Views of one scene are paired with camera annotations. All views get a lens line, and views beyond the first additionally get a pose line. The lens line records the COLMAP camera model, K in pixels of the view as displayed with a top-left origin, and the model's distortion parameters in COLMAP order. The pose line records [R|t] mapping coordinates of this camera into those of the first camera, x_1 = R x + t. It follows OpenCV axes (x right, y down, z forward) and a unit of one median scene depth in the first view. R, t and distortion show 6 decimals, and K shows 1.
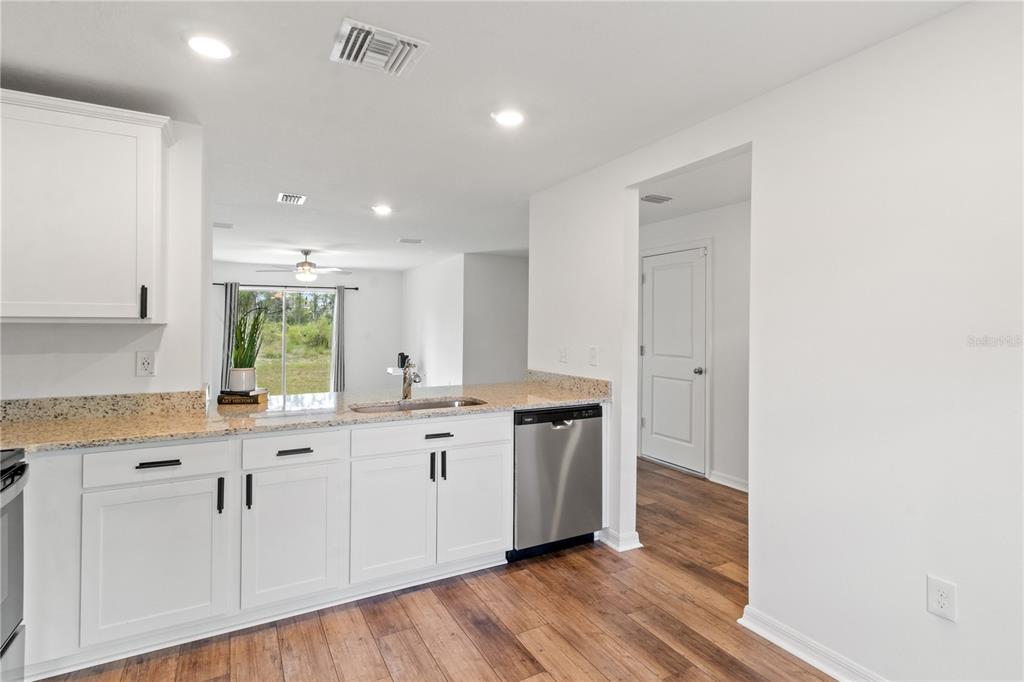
lens RADIAL K [[511.4, 0, 514.9], [0, 511.4, 321.9], [0, 0, 1]] dist [-0.000455, 0.000850]
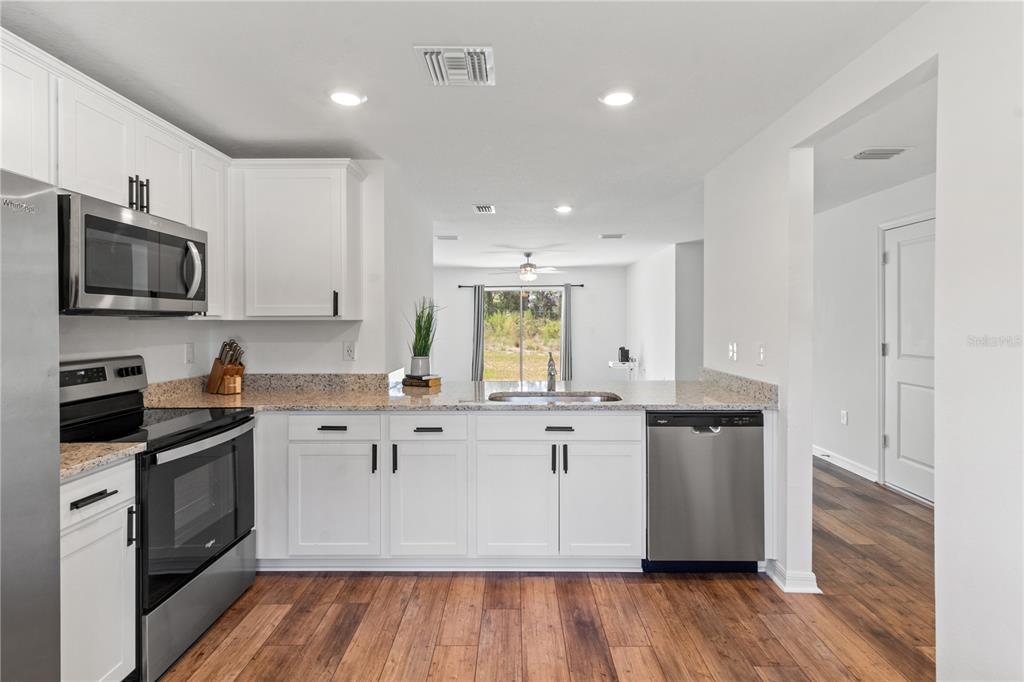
lens RADIAL K [[501.6, 0, 509.3], [0, 501.6, 320.2], [0, 0, 1]] dist [0.002399, 0.001378]
pose [[0.869067, -0.007973, -0.494630, 0.260185], [0.011234, 0.999930, 0.003621, 0.003307], [0.494567, -0.008704, 0.869096, 0.092202]]
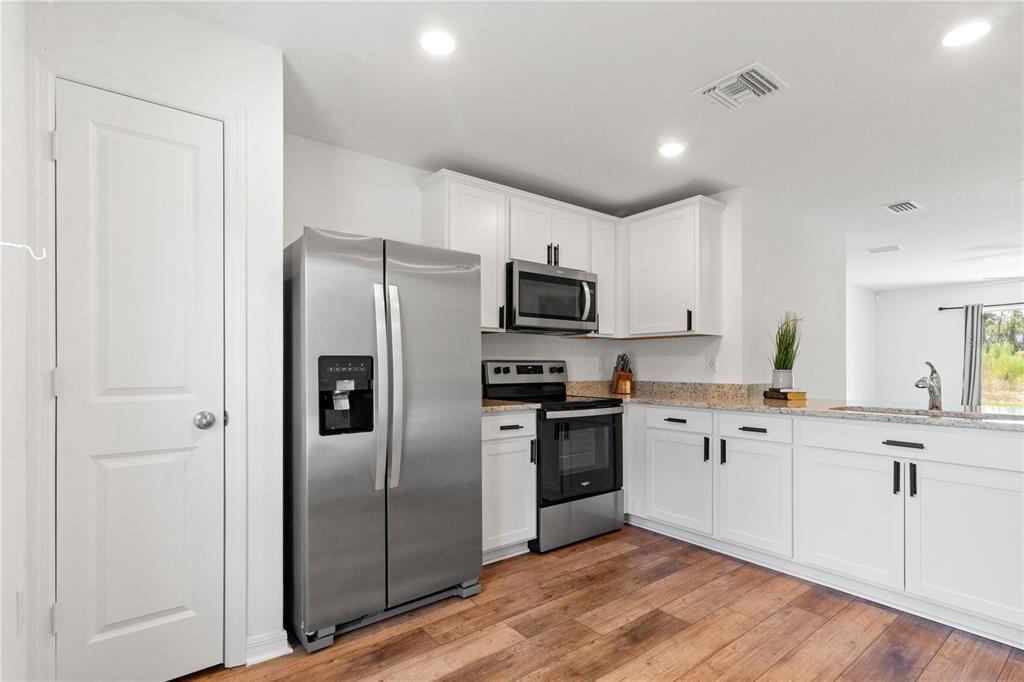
lens RADIAL K [[488.9, 0, 514.1], [0, 488.9, 364.1], [0, 0, 1]] dist [0.000879, 0.000413]
pose [[0.152522, -0.006283, -0.988280, 0.582786], [0.008094, 0.999954, -0.005108, 0.085719], [0.988267, -0.007221, 0.152566, 0.218375]]
